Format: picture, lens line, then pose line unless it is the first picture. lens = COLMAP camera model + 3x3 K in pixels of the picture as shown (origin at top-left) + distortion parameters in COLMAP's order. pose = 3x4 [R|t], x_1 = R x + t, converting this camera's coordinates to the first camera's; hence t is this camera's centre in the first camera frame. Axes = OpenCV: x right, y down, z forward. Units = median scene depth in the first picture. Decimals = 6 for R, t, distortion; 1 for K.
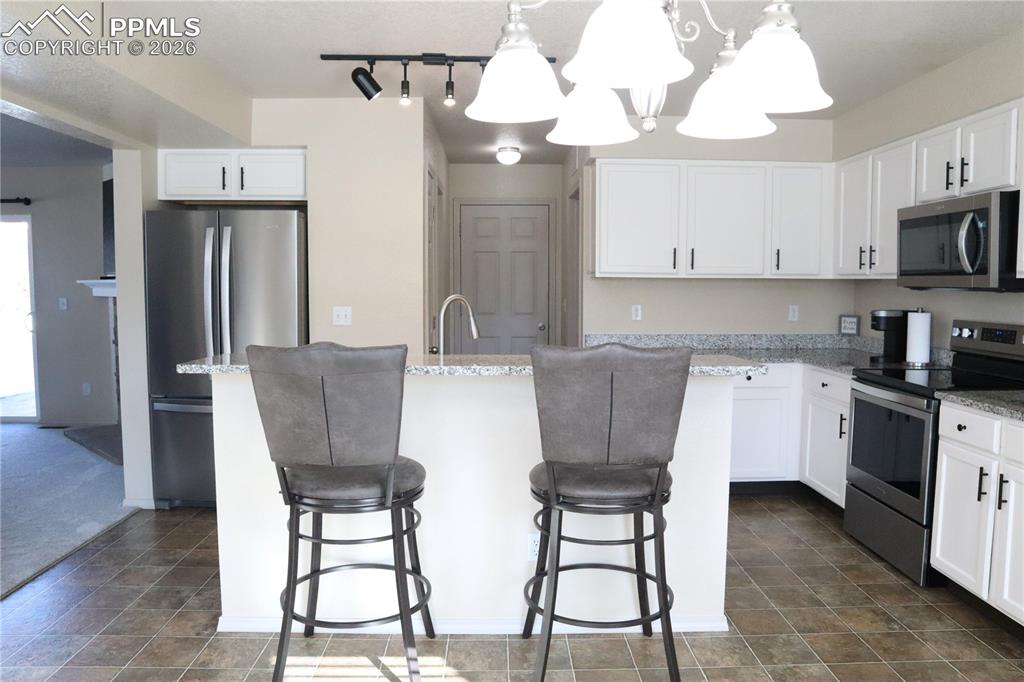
lens RADIAL K [[746.0, 0, 512.2], [0, 746.0, 342.0], [0, 0, 1]] dist [-0.055081, 0.002155]
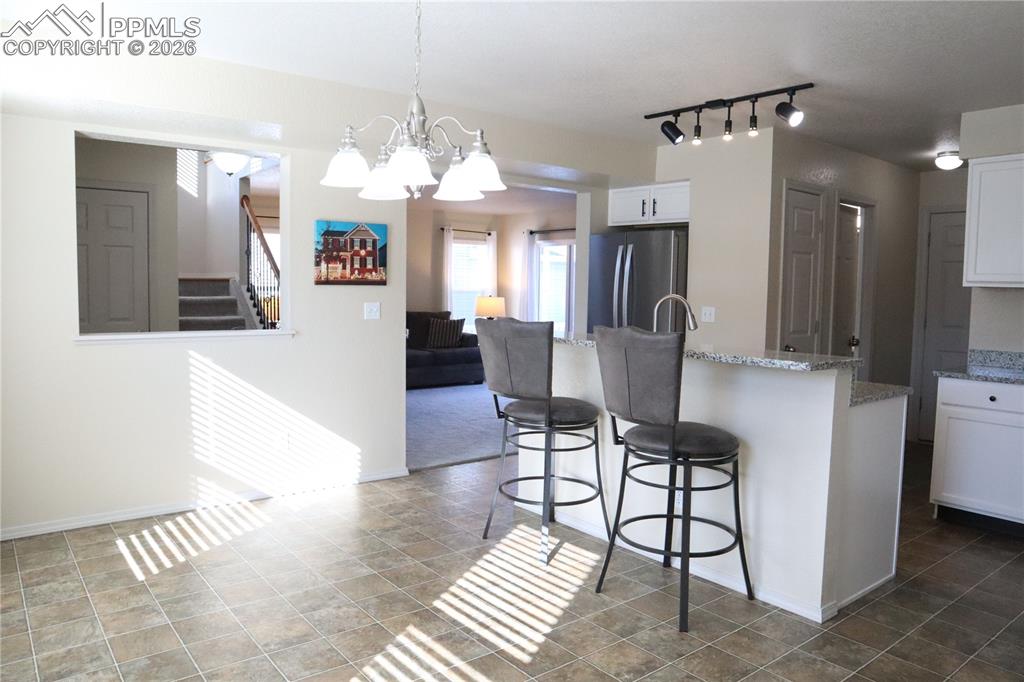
lens RADIAL K [[708.5, 0, 509.6], [0, 708.5, 338.1], [0, 0, 1]] dist [-0.027386, 0.000002]
pose [[0.622161, 0.071354, -0.779631, 0.516837], [-0.084526, 0.996139, 0.023716, 0.004872], [0.778313, 0.051144, 0.625790, 0.016174]]
